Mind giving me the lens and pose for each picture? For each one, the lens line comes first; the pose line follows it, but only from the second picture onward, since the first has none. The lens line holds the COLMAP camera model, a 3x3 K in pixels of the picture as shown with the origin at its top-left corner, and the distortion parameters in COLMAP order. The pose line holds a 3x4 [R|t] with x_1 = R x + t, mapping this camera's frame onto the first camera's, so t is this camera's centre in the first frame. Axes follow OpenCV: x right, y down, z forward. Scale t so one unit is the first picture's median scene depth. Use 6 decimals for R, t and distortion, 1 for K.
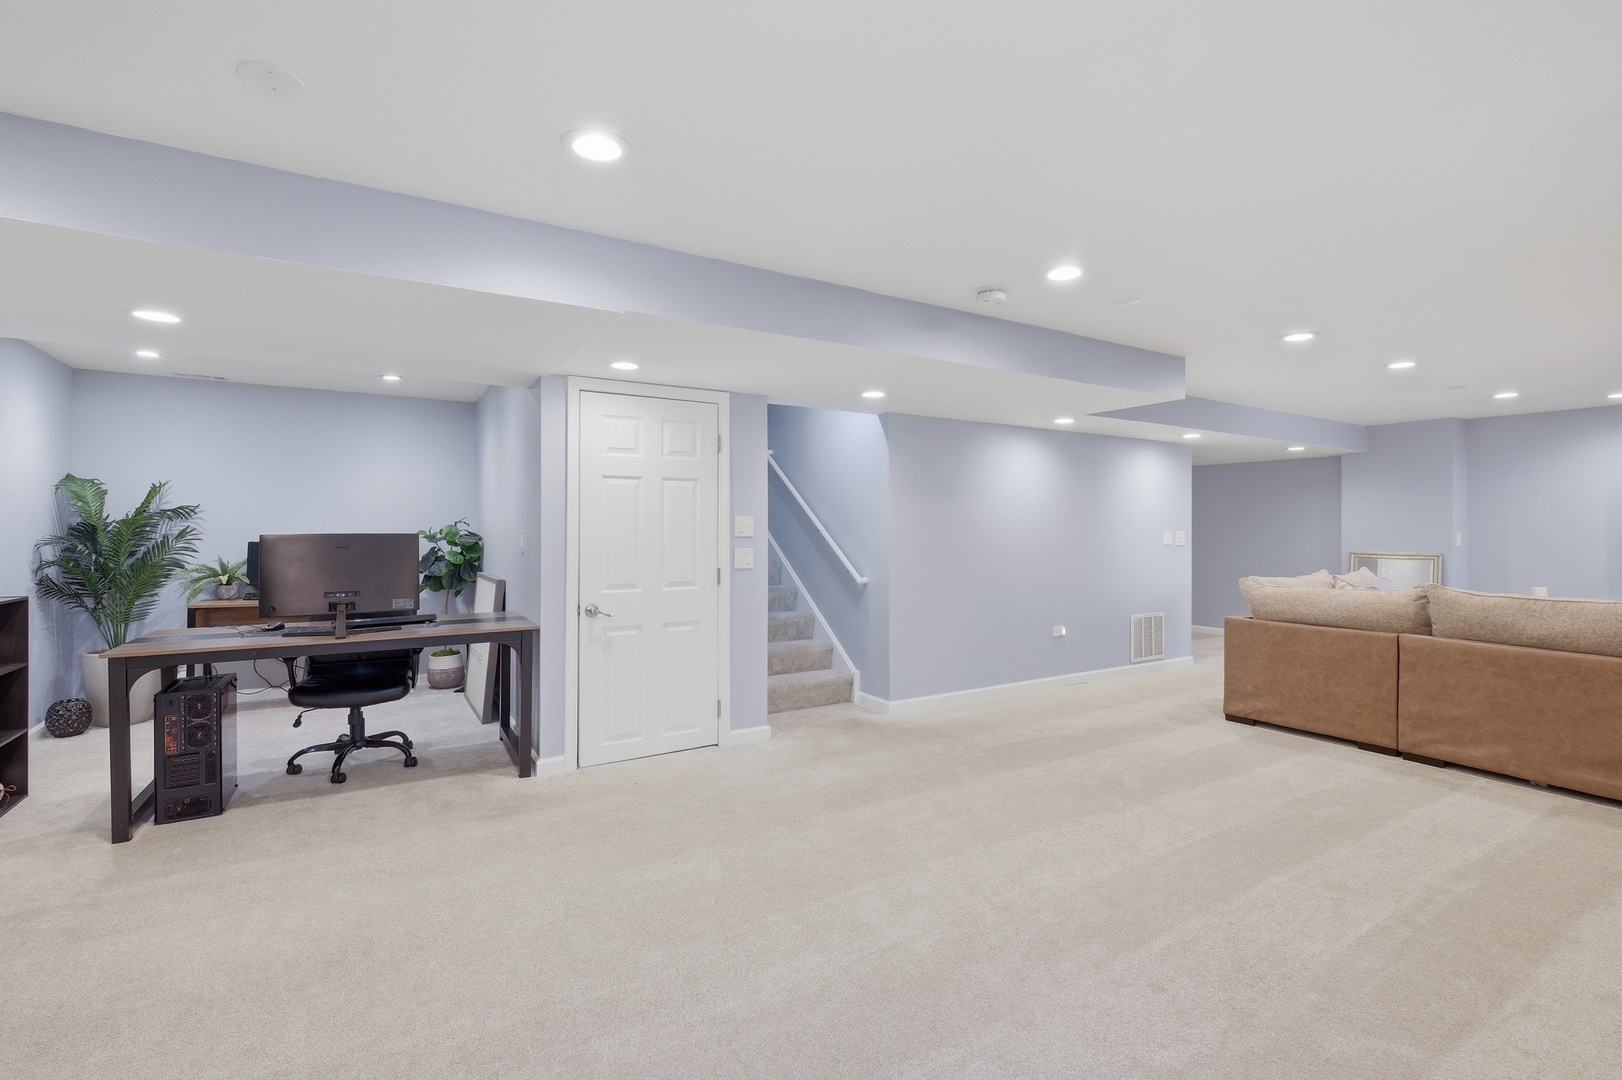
lens RADIAL K [[723.3, 0, 807.6], [0, 723.3, 531.9], [0, 0, 1]] dist [-0.002219, 0.000287]
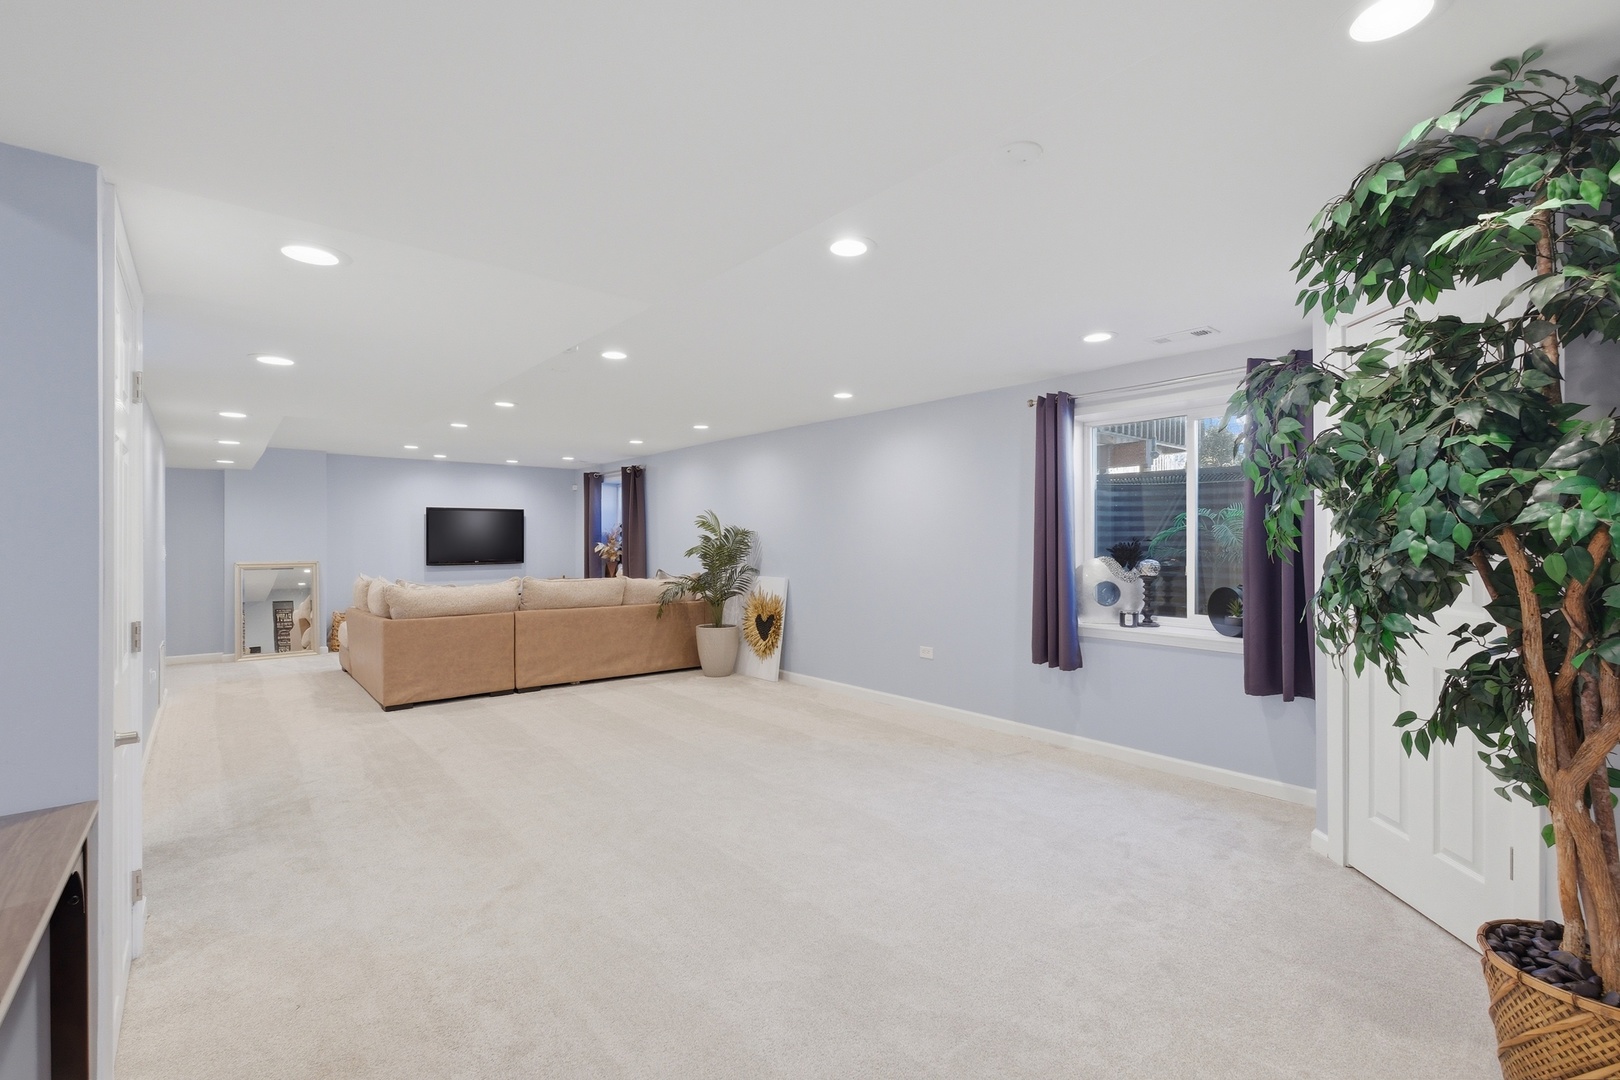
lens RADIAL K [[722.4, 0, 804.8], [0, 722.4, 540.8], [0, 0, 1]] dist [-0.002219, 0.000287]
pose [[-0.161496, -0.001083, 0.986873, -0.677411], [0.004735, 0.999987, 0.001872, -0.005130], [-0.986862, 0.004975, -0.161489, 0.576570]]
